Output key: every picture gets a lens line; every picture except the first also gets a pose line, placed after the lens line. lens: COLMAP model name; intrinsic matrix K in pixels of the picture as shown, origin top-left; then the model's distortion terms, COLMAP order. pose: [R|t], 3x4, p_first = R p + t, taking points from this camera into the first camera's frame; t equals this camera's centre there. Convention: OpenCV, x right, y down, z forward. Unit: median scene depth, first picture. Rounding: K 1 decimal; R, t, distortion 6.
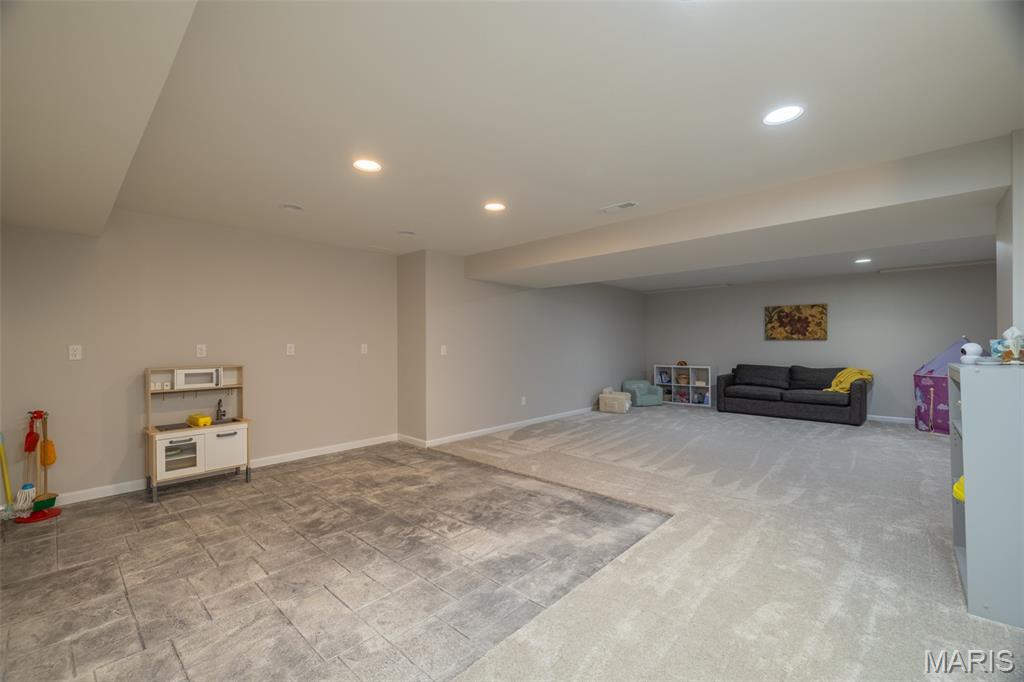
lens RADIAL K [[432.9, 0, 498.9], [0, 432.9, 338.6], [0, 0, 1]] dist [-0.000725, -0.000906]
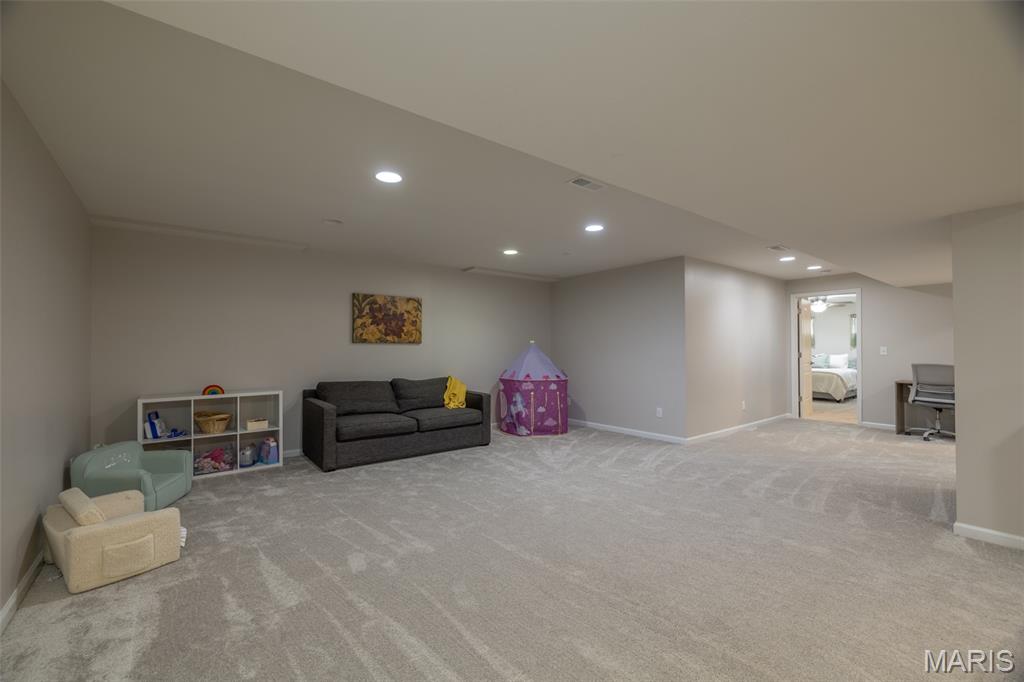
lens RADIAL K [[432.9, 0, 516.2], [0, 432.9, 338.0], [0, 0, 1]] dist [-0.000725, -0.000906]
pose [[0.128683, 0.027590, 0.991302, -0.009260], [-0.009076, 0.999604, -0.026643, 0.011933], [-0.991644, -0.005569, 0.128882, 0.709187]]
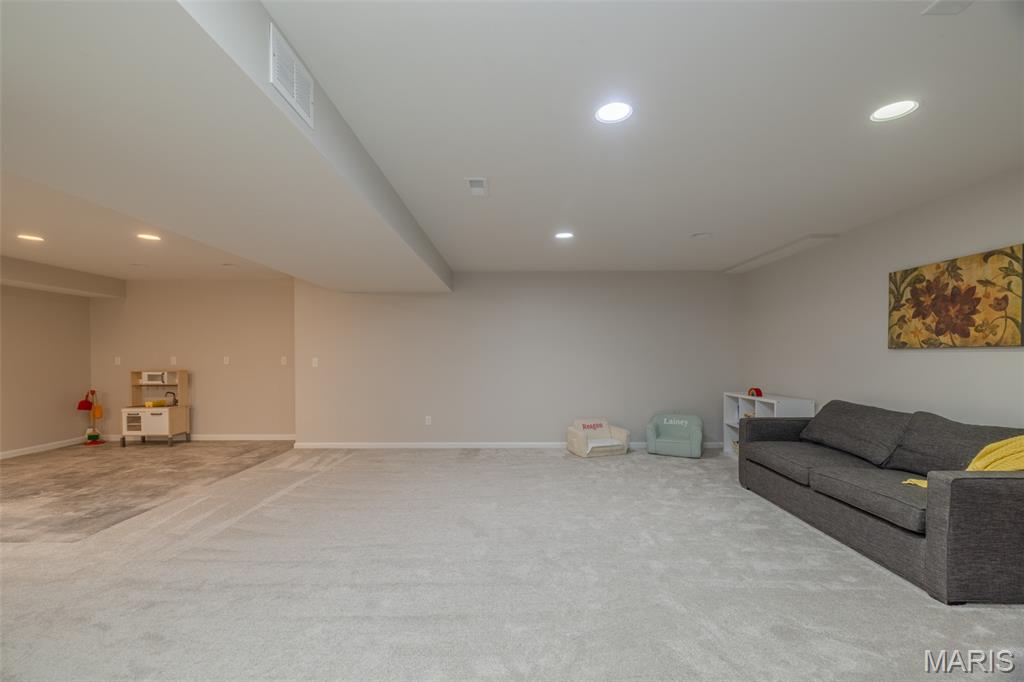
lens RADIAL K [[432.9, 0, 502.0], [0, 432.9, 359.0], [0, 0, 1]] dist [-0.000725, -0.000906]
pose [[0.676858, 0.005403, -0.736094, 0.715057], [0.008601, 0.999847, 0.015248, 0.003596], [0.736063, -0.016652, 0.676708, 0.443893]]
